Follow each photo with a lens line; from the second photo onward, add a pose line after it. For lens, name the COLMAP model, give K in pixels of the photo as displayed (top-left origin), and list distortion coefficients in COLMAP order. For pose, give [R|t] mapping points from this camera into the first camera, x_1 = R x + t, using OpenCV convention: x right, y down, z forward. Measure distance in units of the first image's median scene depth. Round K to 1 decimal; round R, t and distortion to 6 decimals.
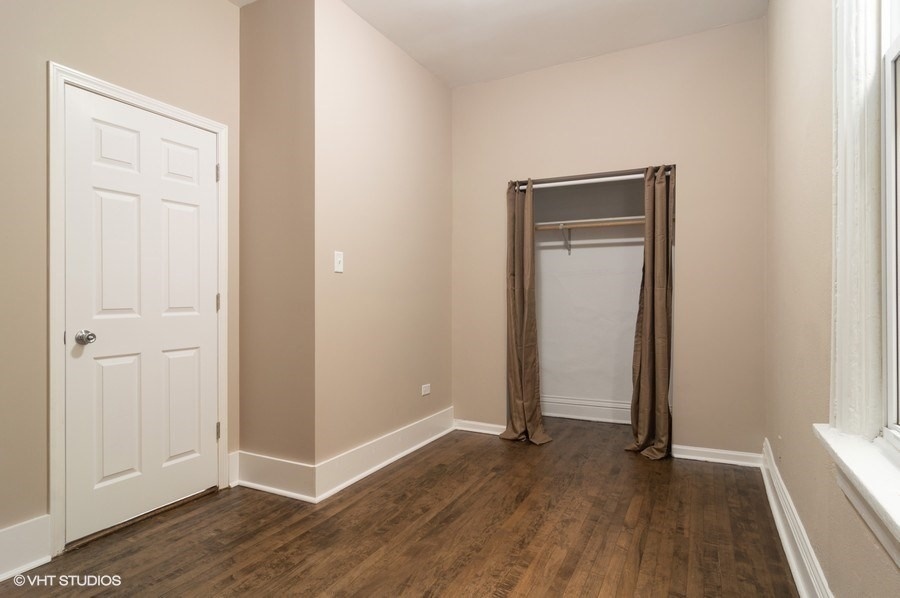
lens RADIAL K [[488.0, 0, 448.8], [0, 488.0, 298.1], [0, 0, 1]] dist [-0.003793, -0.000623]
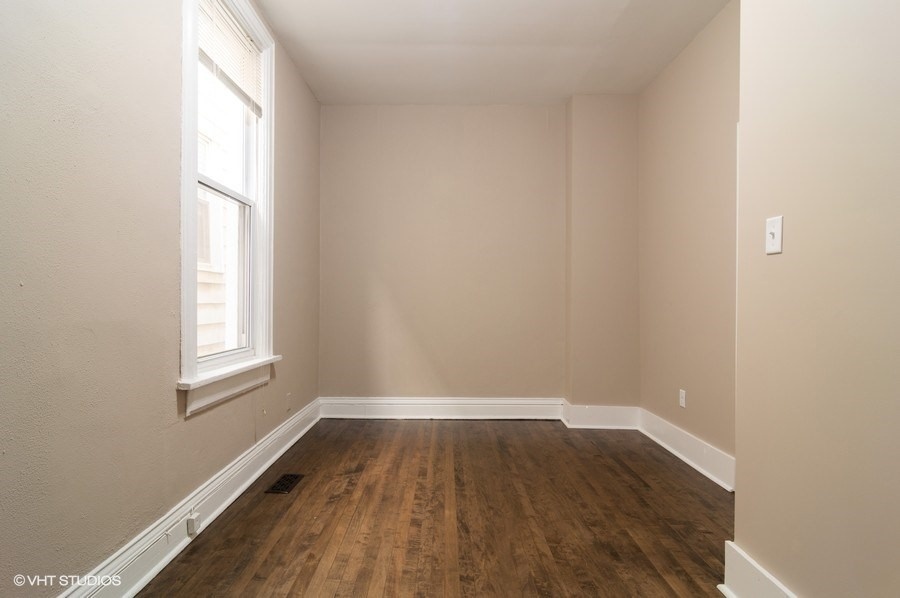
lens RADIAL K [[488.0, 0, 448.3], [0, 488.0, 300.6], [0, 0, 1]] dist [-0.003793, -0.000623]
pose [[-0.887333, -0.003782, -0.461114, 0.507776], [-0.005361, 0.999983, 0.002115, 0.003750], [0.461098, 0.004349, -0.887338, 1.813219]]
